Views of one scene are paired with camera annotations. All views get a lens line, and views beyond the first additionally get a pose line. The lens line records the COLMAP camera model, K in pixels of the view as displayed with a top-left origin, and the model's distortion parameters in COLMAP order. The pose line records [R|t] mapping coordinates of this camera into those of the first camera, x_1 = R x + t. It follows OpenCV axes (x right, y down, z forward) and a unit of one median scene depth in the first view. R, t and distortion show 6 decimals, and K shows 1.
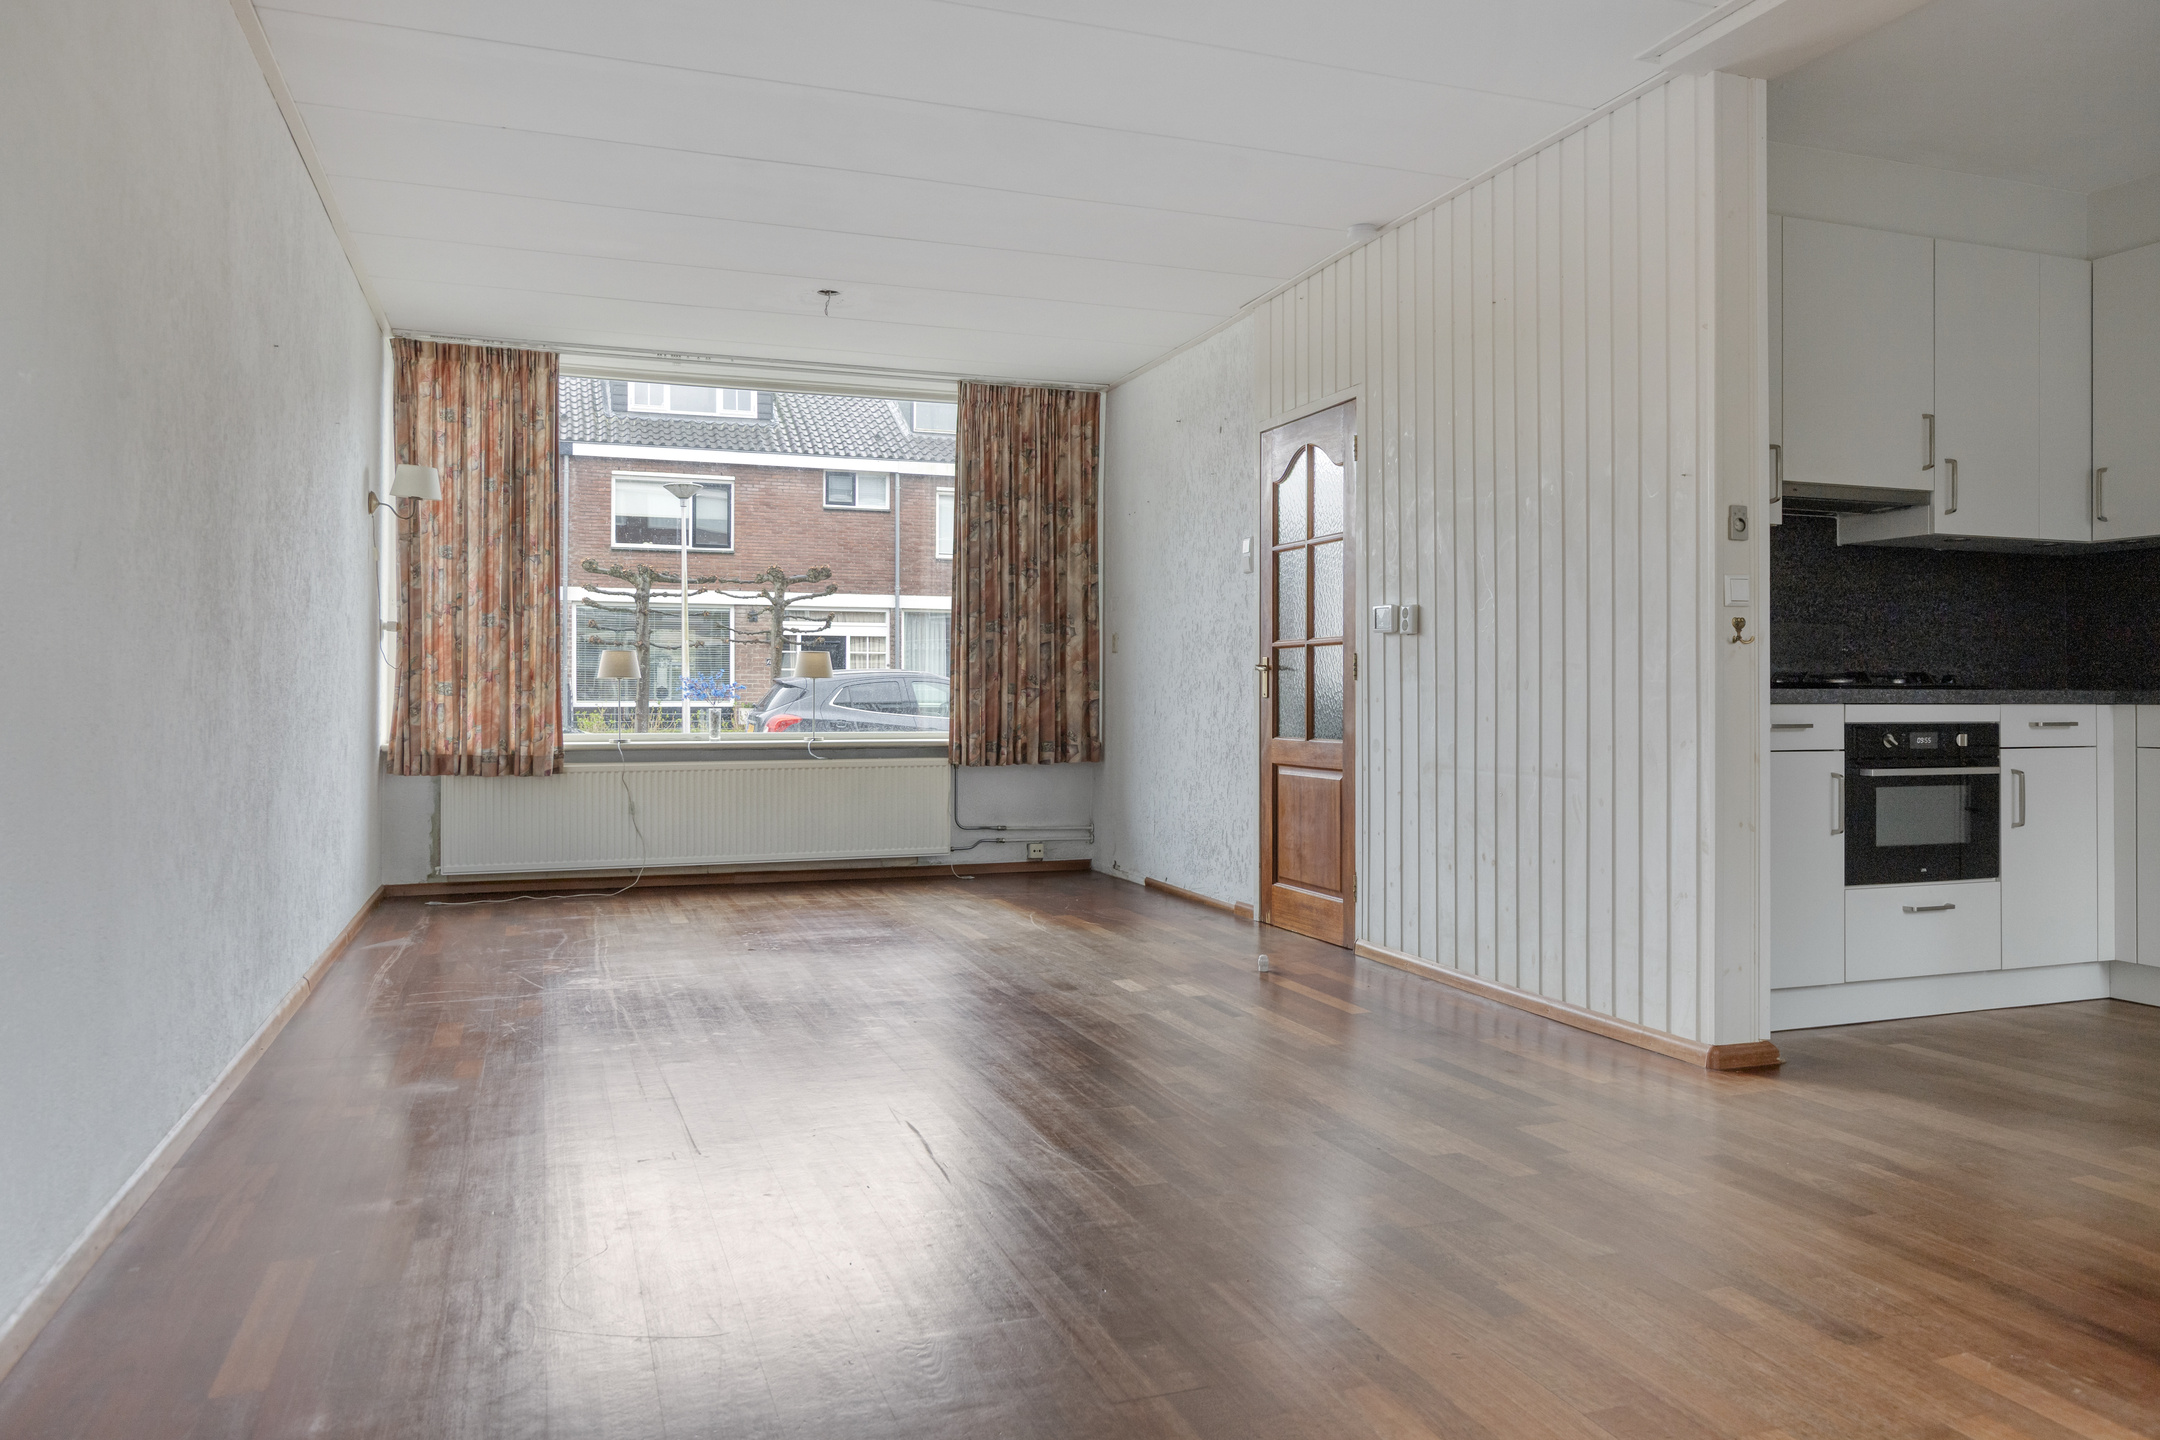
lens RADIAL K [[1539.3, 0, 1081.4], [0, 1539.3, 716.2], [0, 0, 1]] dist [-0.007185, -0.001400]
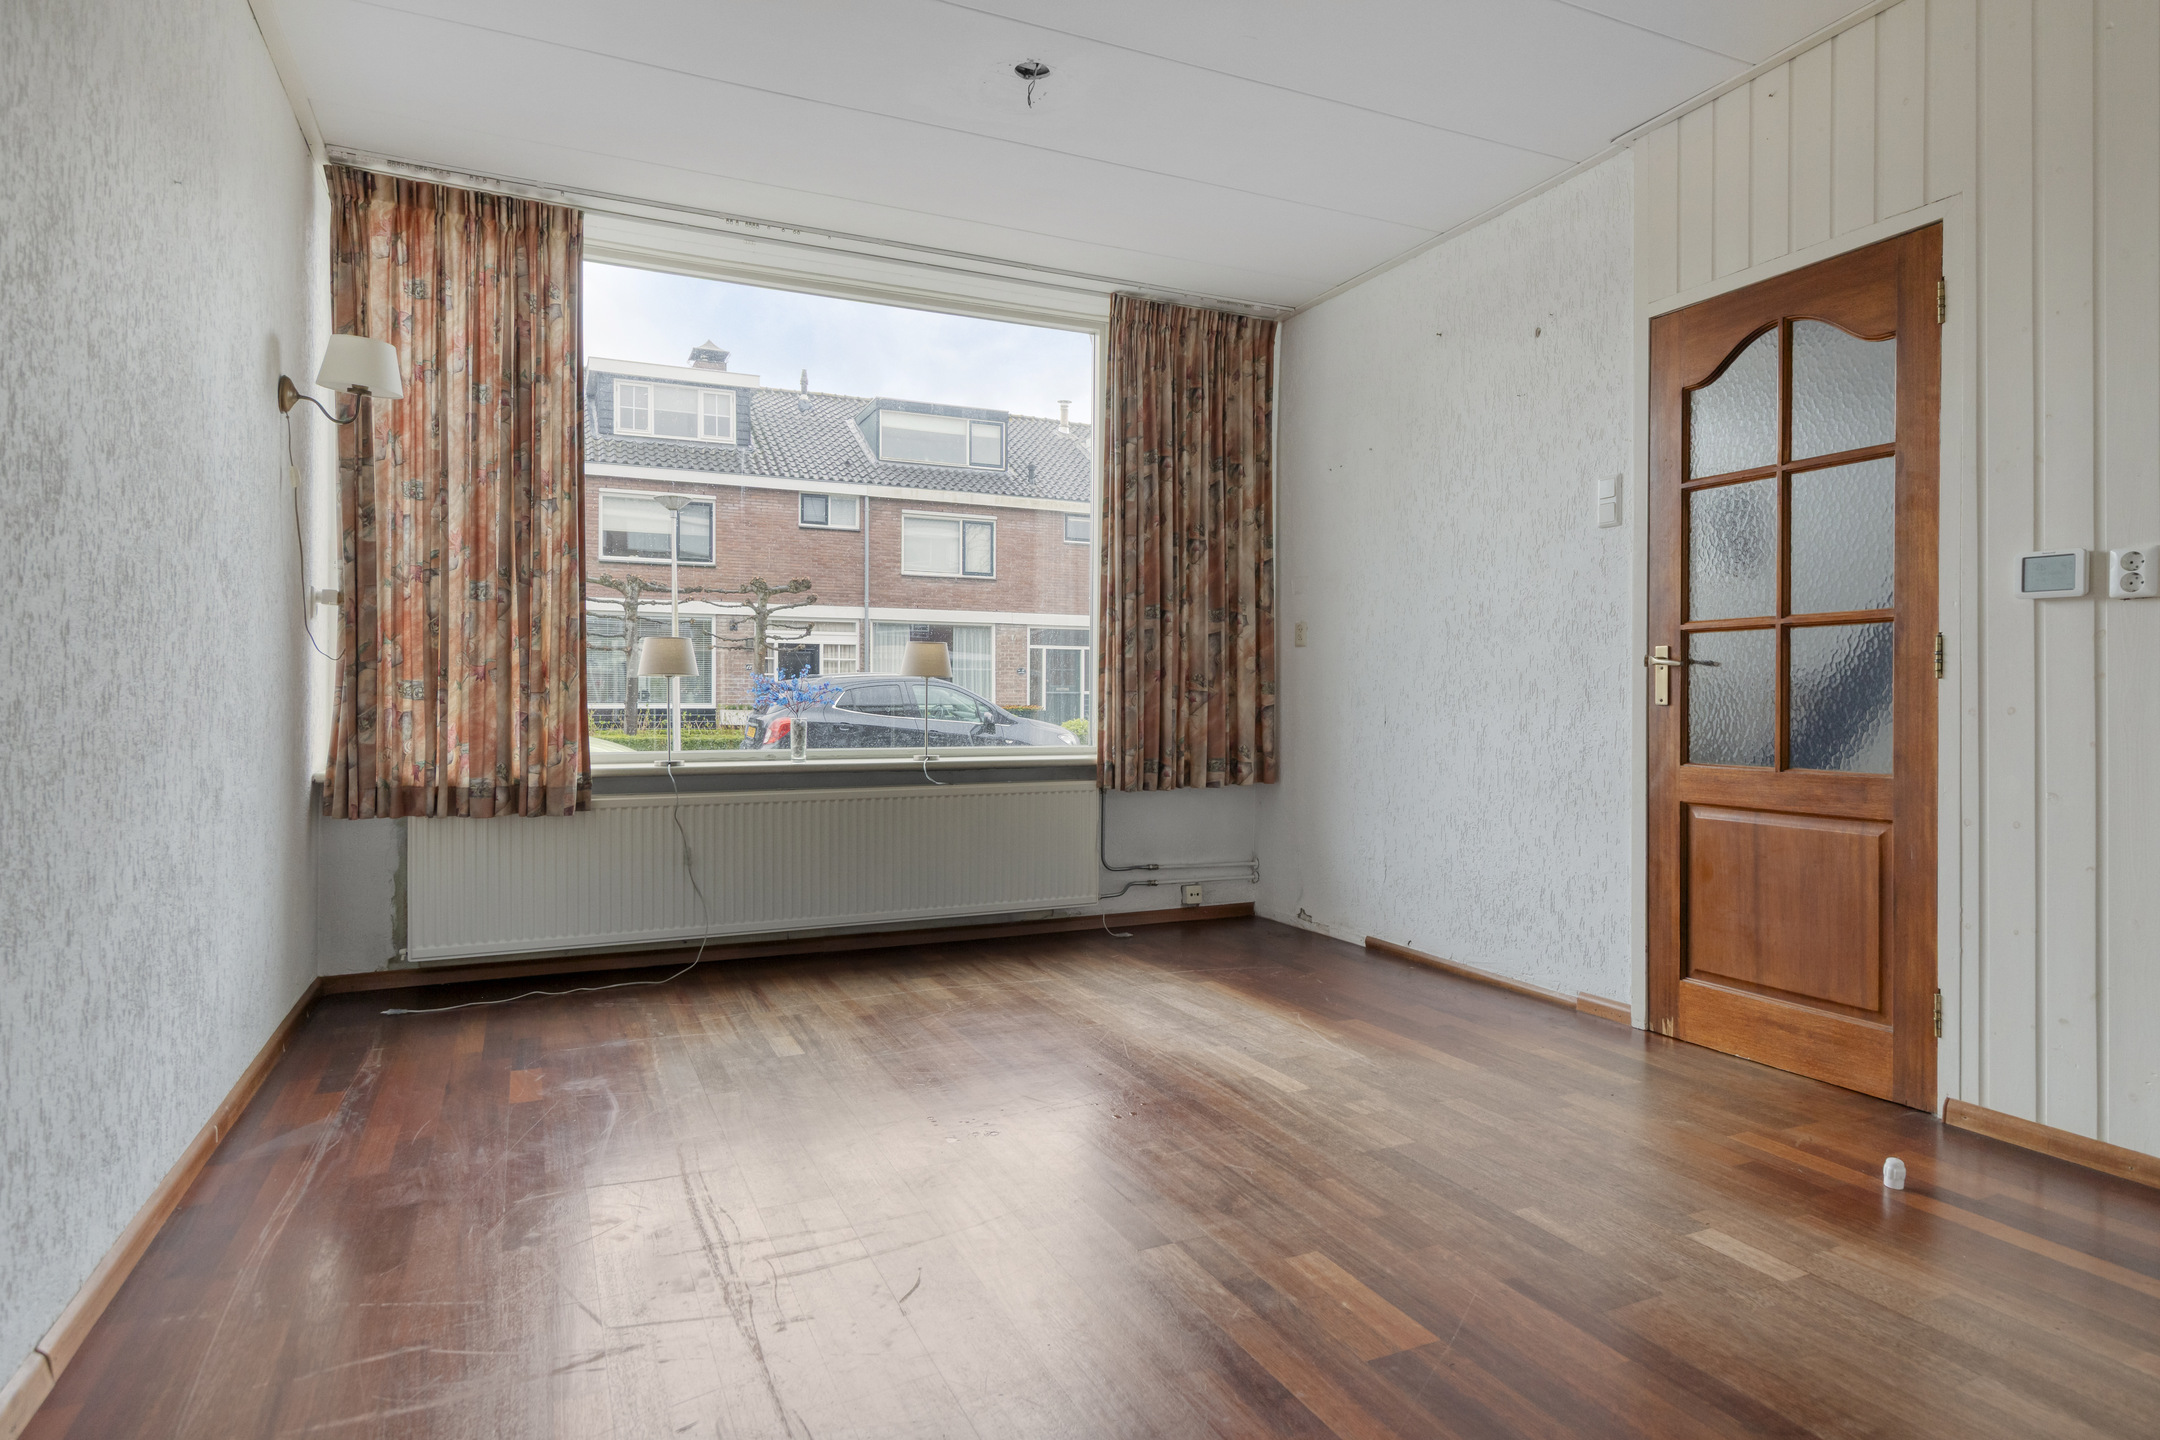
lens RADIAL K [[1218.6, 0, 1080.0], [0, 1218.6, 720.0], [0, 0, 1]] dist [0.001817, 0.000193]
pose [[0.996016, -0.000294, 0.089176, -0.164835], [-0.000106, 0.999990, 0.004482, -0.006880], [-0.089176, -0.004473, 0.996006, 0.427666]]
